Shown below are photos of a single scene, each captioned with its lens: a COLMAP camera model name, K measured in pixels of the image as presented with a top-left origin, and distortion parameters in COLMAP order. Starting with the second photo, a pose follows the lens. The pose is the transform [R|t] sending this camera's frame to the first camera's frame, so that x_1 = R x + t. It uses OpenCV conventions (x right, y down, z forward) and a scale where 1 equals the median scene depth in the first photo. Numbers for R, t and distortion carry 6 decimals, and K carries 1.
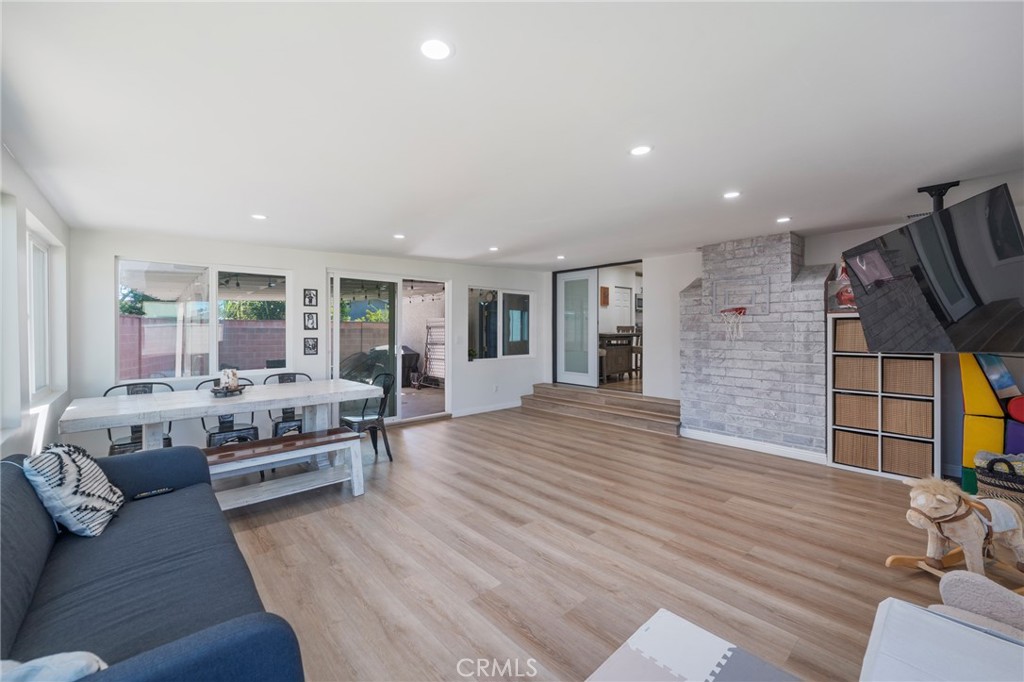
lens RADIAL K [[416.1, 0, 510.4], [0, 416.1, 333.8], [0, 0, 1]] dist [-0.003182, 0.000286]
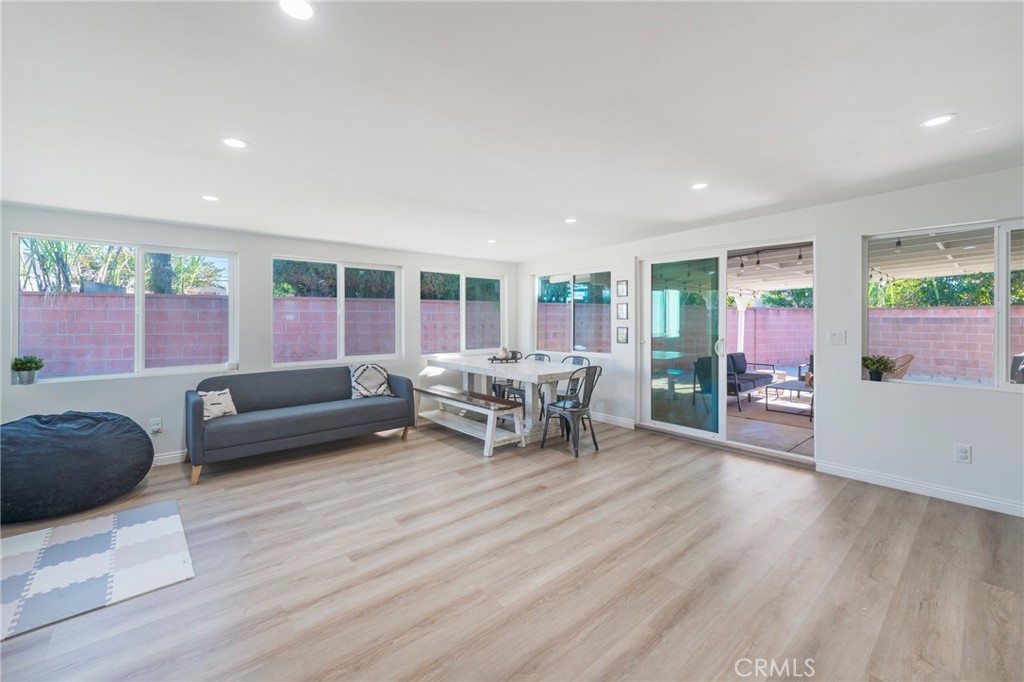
lens RADIAL K [[416.1, 0, 515.1], [0, 416.1, 319.5], [0, 0, 1]] dist [-0.003182, 0.000286]
pose [[-0.010693, 0.002399, -0.999940, 0.843329], [-0.010702, 0.999940, 0.002514, -0.016608], [0.999886, 0.010728, -0.010667, 1.077407]]
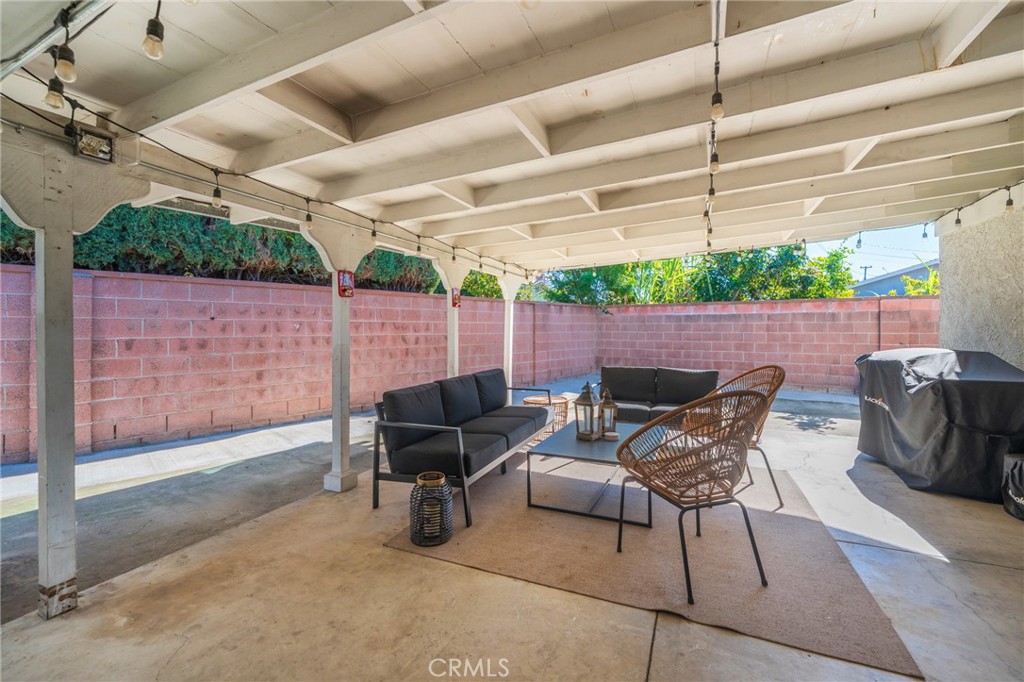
lens RADIAL K [[416.1, 0, 515.3], [0, 416.1, 333.8], [0, 0, 1]] dist [-0.003182, 0.000286]
pose [[0.420331, 0.009228, -0.907324, -0.425499], [-0.002112, 0.999956, 0.009192, 0.048505], [0.907368, -0.001948, 0.420332, 1.900011]]
